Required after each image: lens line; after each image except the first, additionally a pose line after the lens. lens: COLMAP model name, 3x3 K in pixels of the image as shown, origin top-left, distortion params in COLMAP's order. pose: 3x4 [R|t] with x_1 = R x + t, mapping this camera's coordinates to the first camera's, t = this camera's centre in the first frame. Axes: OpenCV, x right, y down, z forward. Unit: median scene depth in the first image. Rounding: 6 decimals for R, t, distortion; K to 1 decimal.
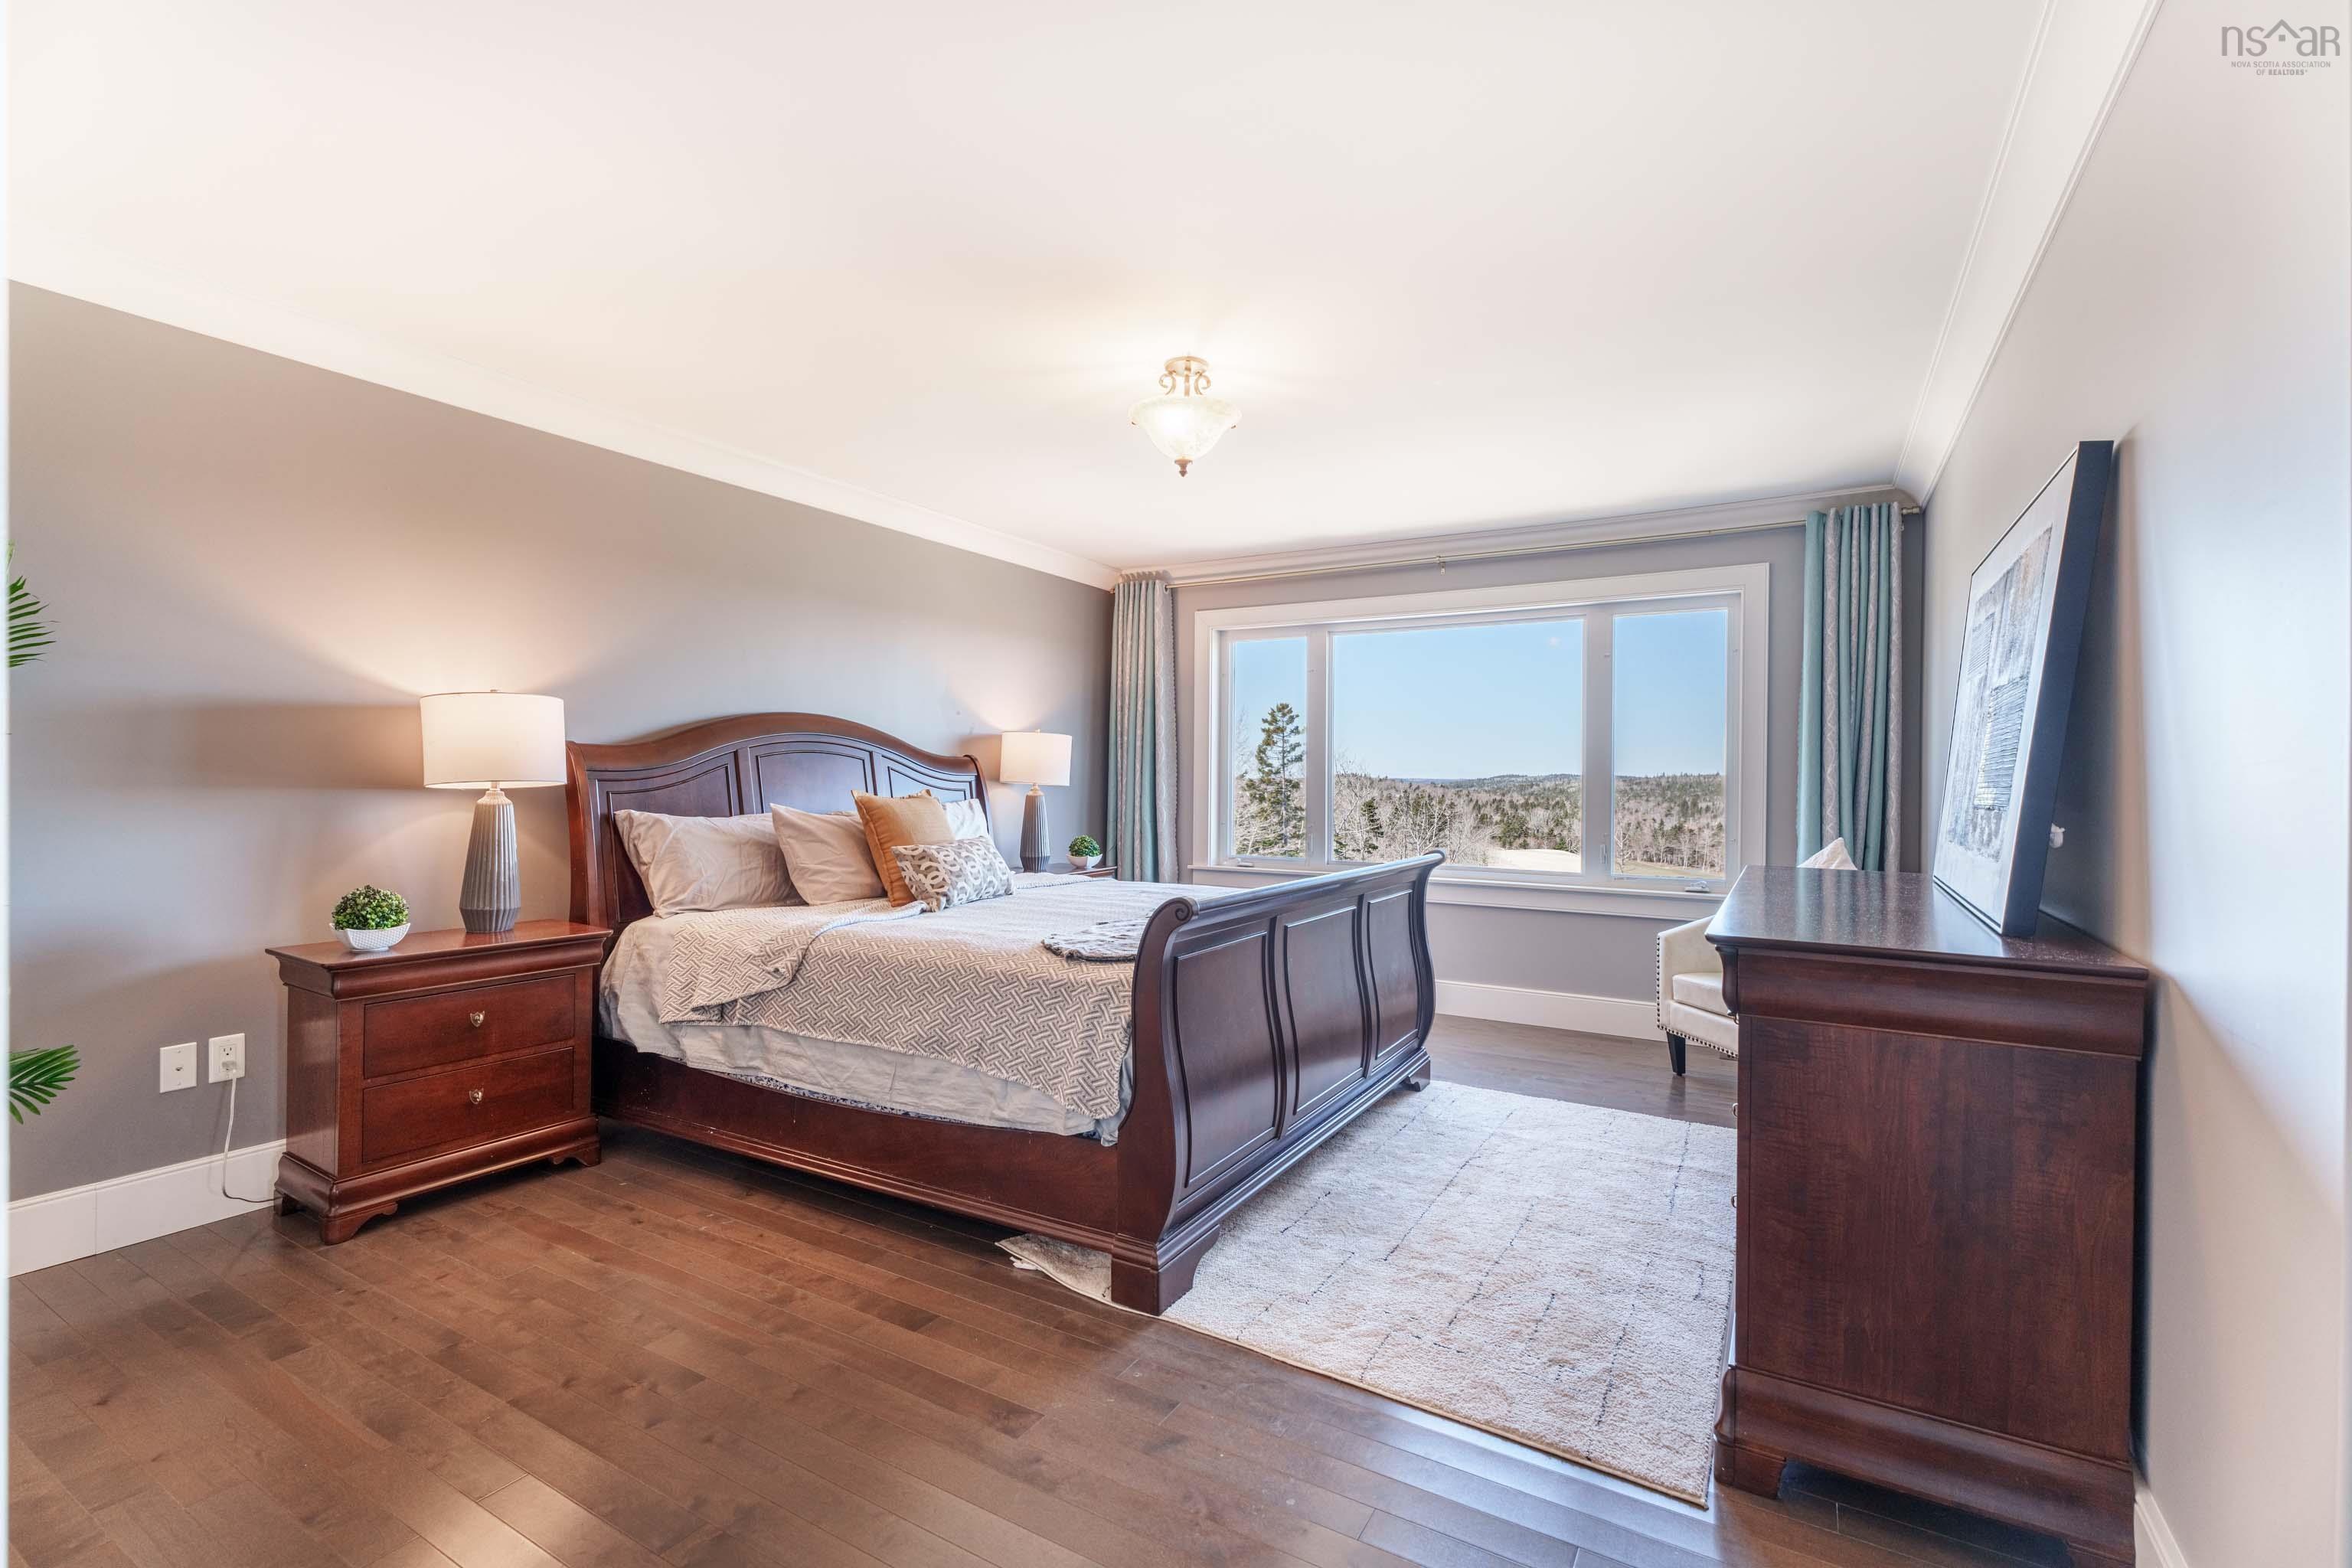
lens RADIAL K [[1052.7, 0, 1180.2], [0, 1052.7, 784.4], [0, 0, 1]] dist [-0.000341, 0.000224]
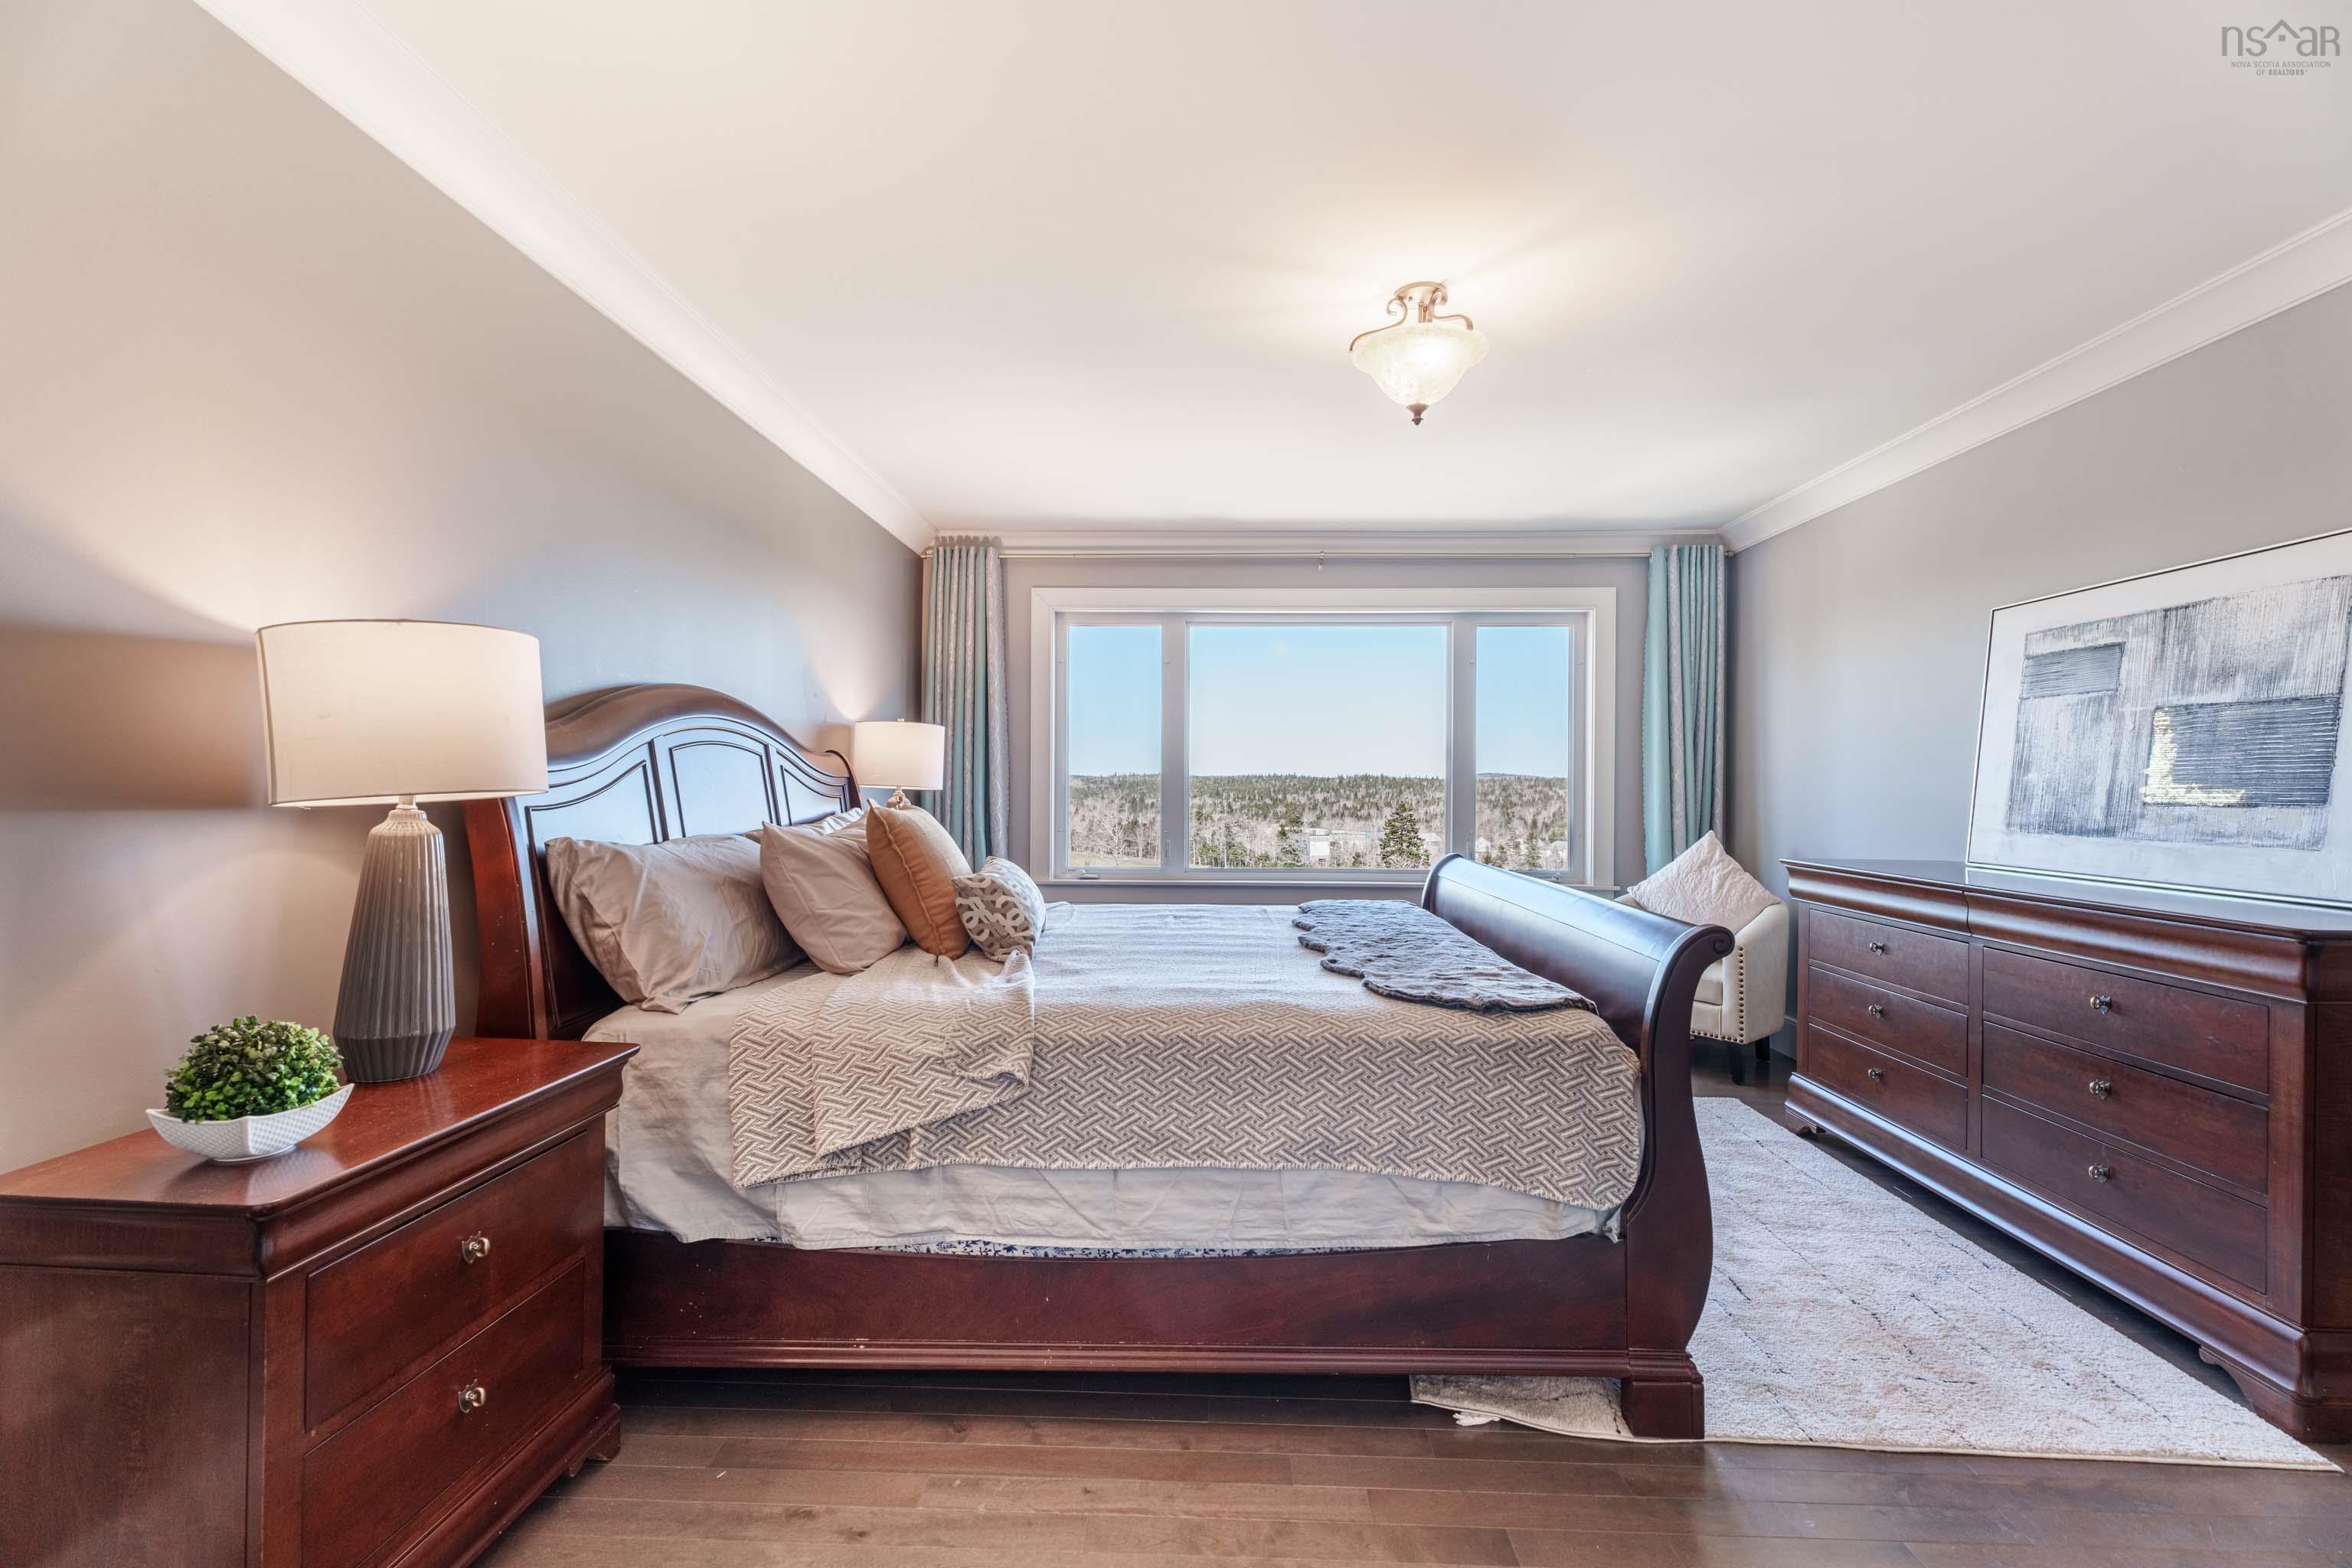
lens RADIAL K [[1052.7, 0, 1193.2], [0, 1052.7, 781.3], [0, 0, 1]] dist [-0.000341, 0.000224]
pose [[0.878024, -0.003477, 0.478604, -0.572924], [0.004698, 0.999988, -0.001355, -0.005957], [-0.478593, 0.003438, 0.878030, 0.351756]]
